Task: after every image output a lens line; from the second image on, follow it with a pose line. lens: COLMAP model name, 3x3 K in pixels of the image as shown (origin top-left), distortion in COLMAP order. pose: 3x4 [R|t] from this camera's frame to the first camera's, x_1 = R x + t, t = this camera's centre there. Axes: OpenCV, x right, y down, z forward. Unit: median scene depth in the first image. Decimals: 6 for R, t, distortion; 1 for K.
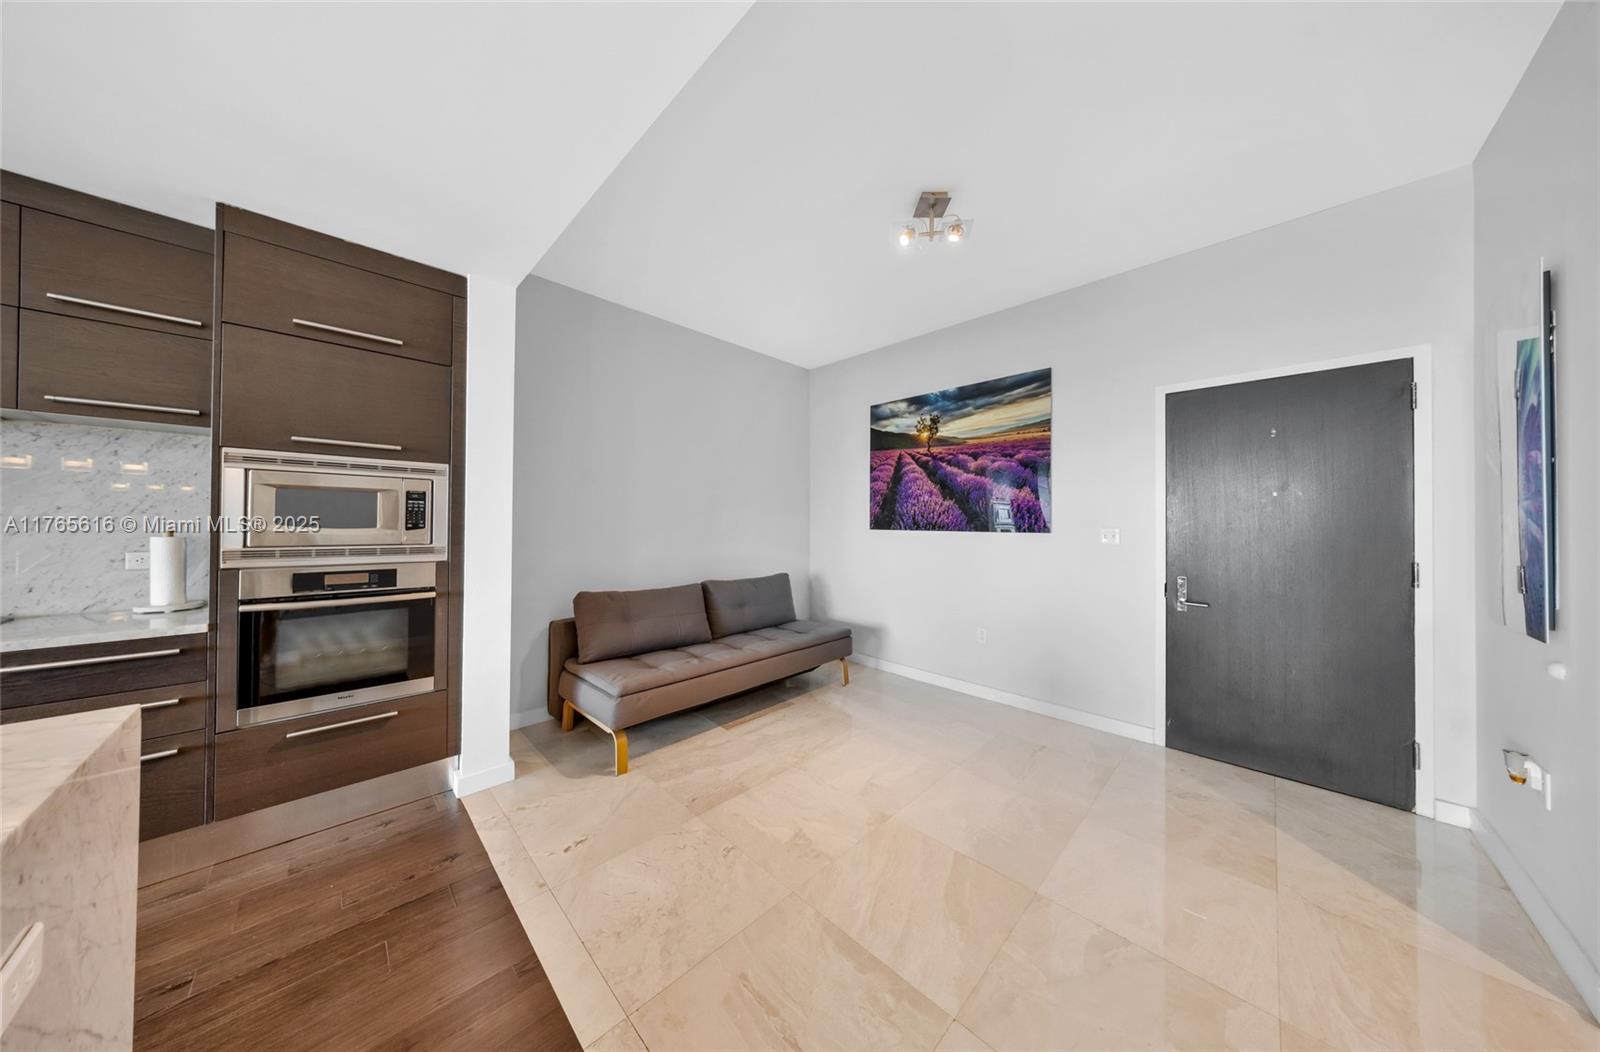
lens RADIAL K [[473.1, 0, 807.3], [0, 473.1, 520.3], [0, 0, 1]] dist [-0.003201, 0.000473]
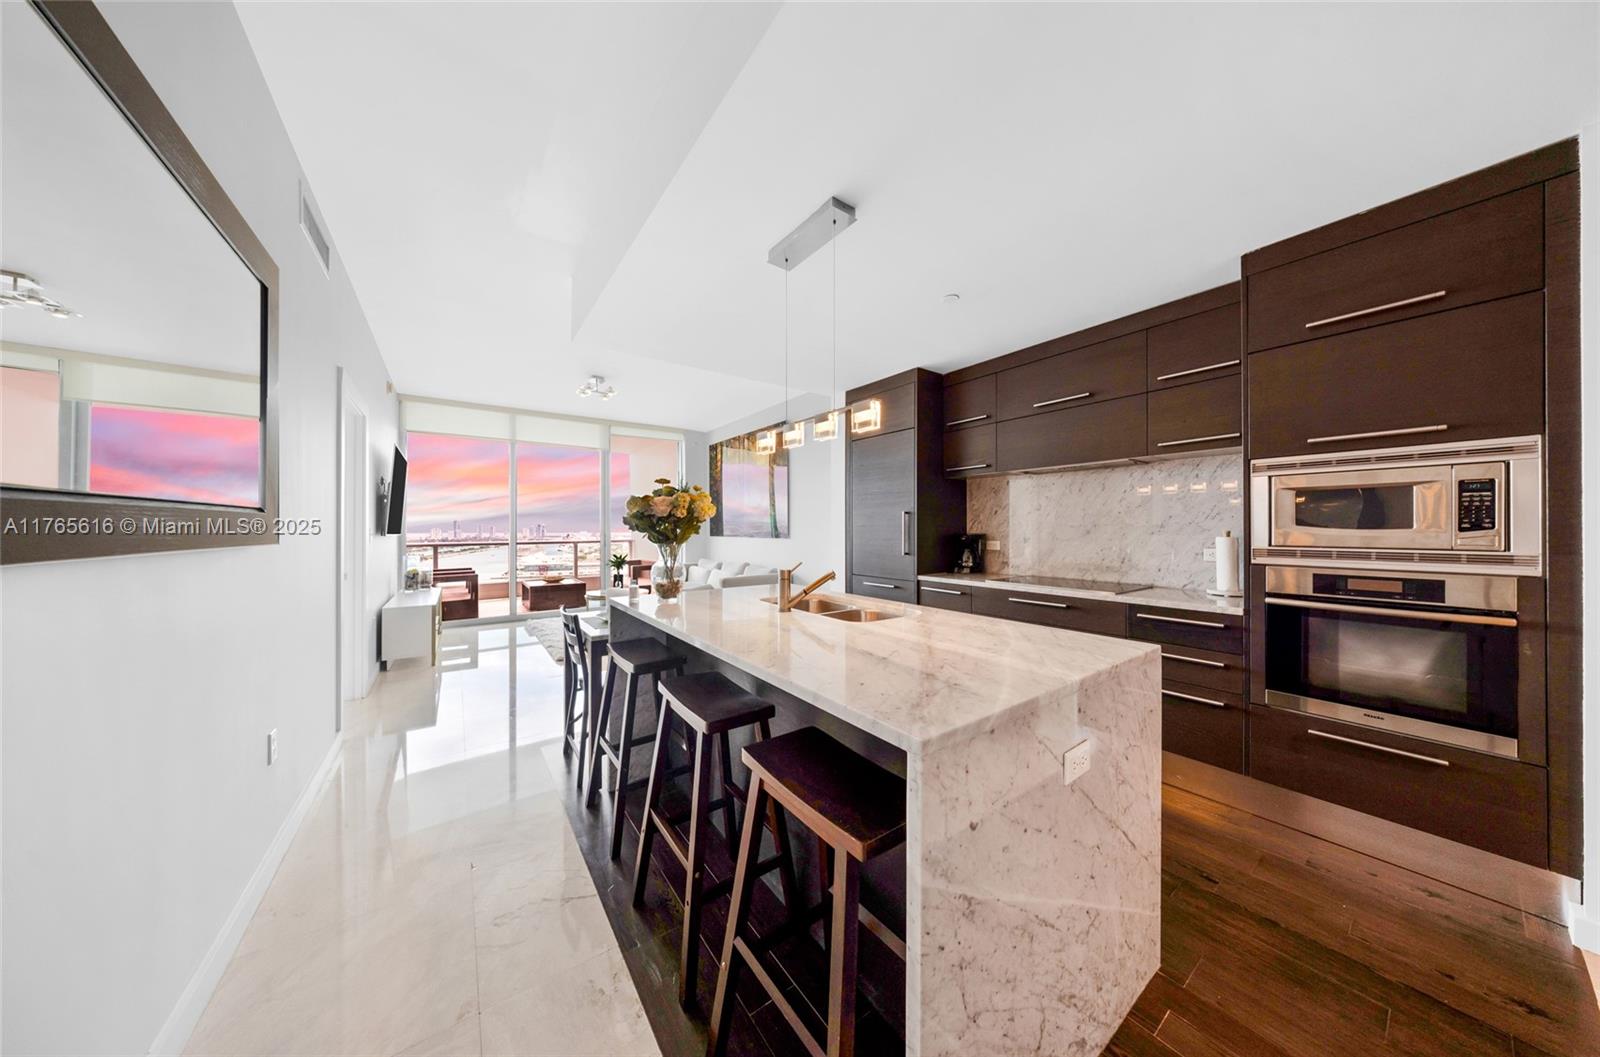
lens RADIAL K [[473.1, 0, 784.8], [0, 473.1, 528.6], [0, 0, 1]] dist [-0.003201, 0.000473]
pose [[-0.185013, -0.007701, -0.982706, 0.102985], [0.008403, 0.999920, -0.009418, 0.013185], [0.982700, -0.010000, -0.184934, 0.058355]]
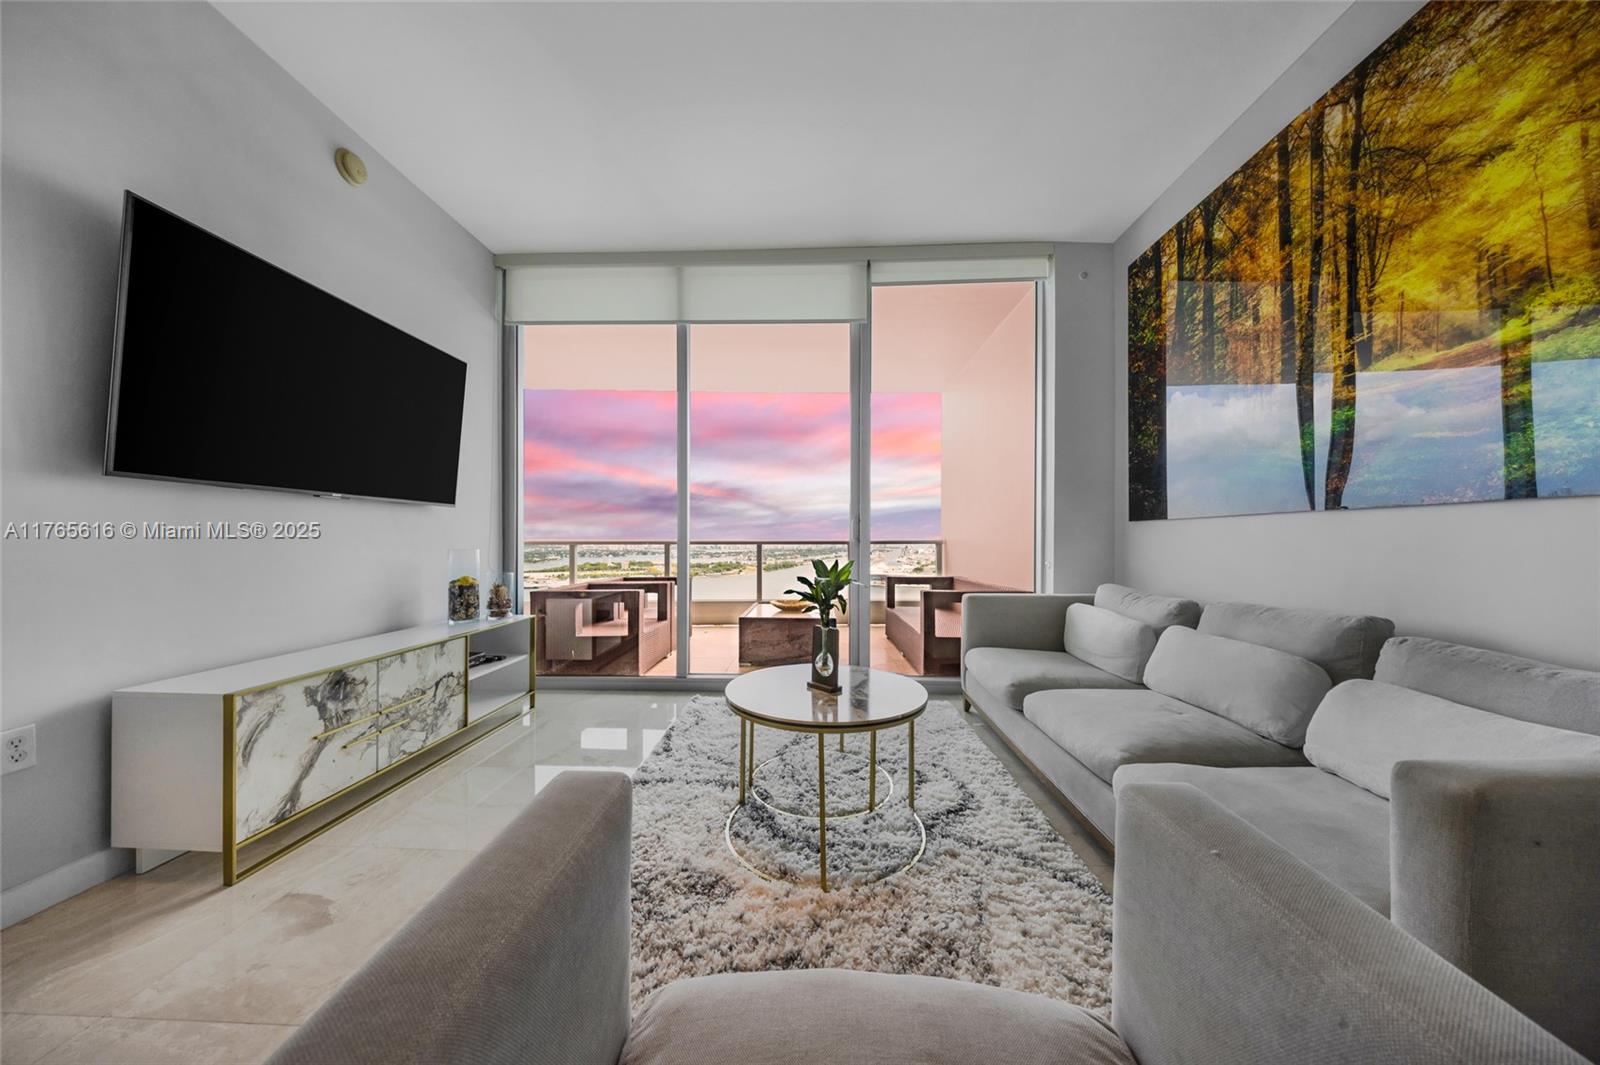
lens RADIAL K [[508.6, 0, 807.0], [0, 508.6, 540.6], [0, 0, 1]] dist [-0.004494, -0.001087]
pose [[-0.734606, -0.009954, -0.678421, -1.728750], [-0.003632, 0.999936, -0.010739, 0.102007], [0.678484, -0.005425, -0.734595, -0.773048]]
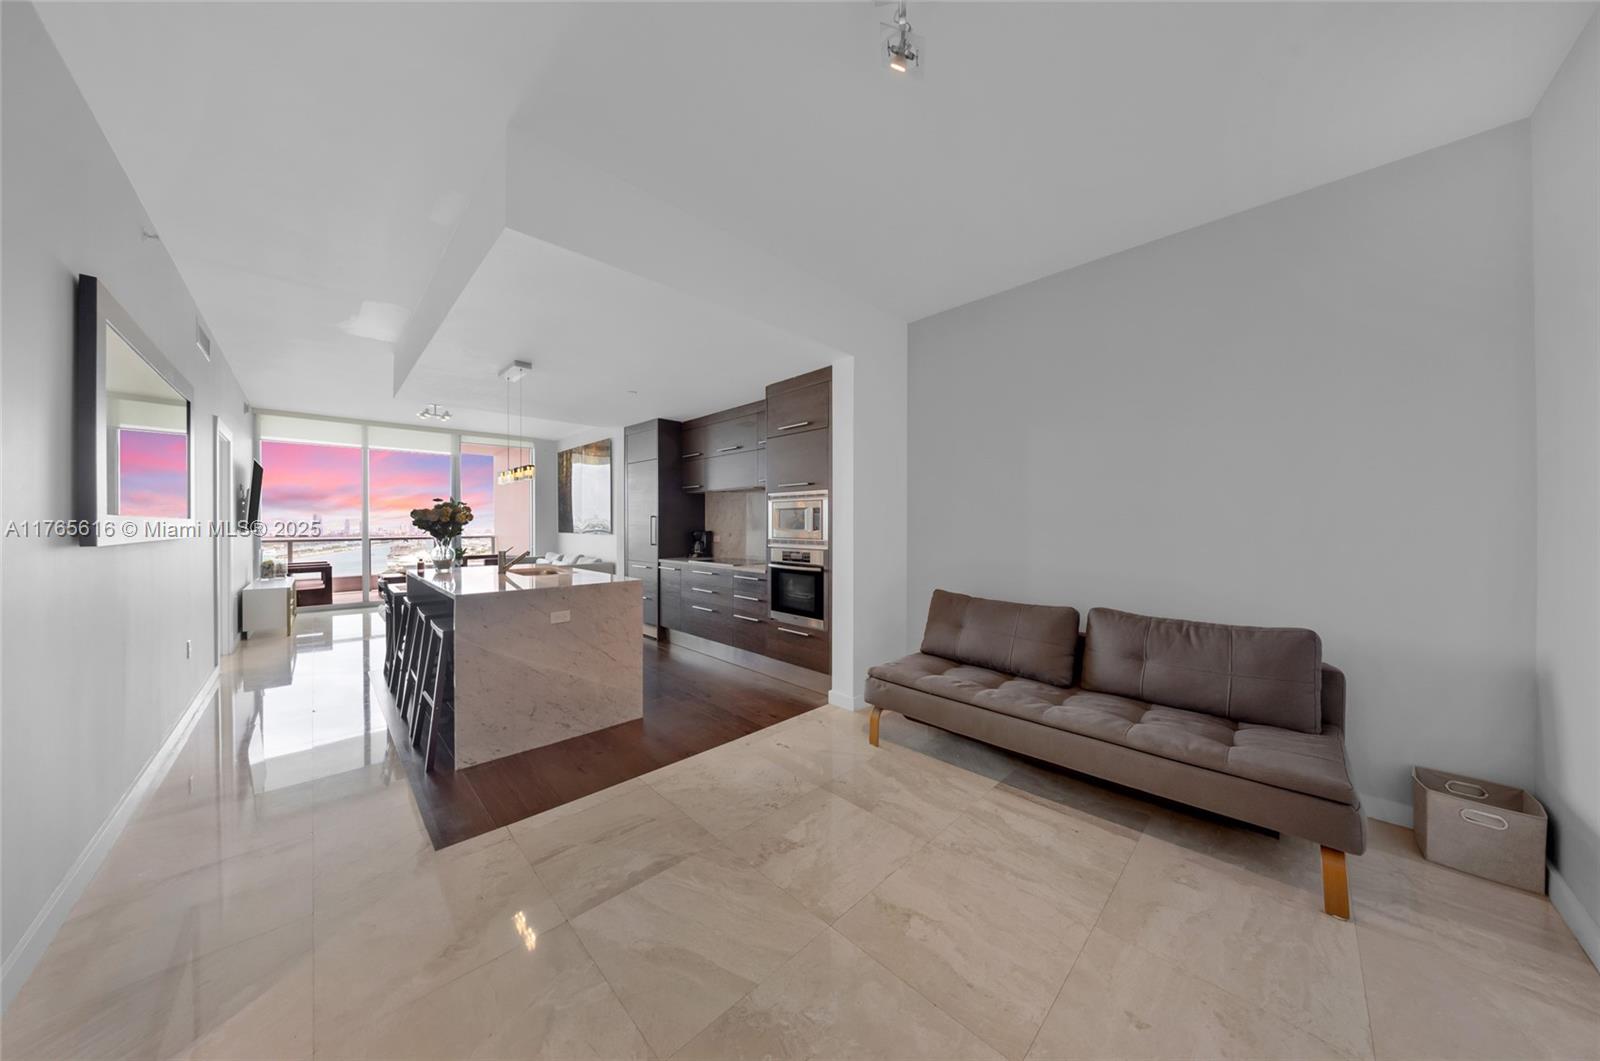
lens RADIAL K [[508.6, 0, 794.5], [0, 508.6, 528.8], [0, 0, 1]] dist [-0.004494, -0.001087]
pose [[-0.037426, 0.001320, -0.999299, 0.952321], [0.006118, 0.999981, 0.001092, 0.010815], [0.999281, -0.006073, -0.037433, 0.967938]]
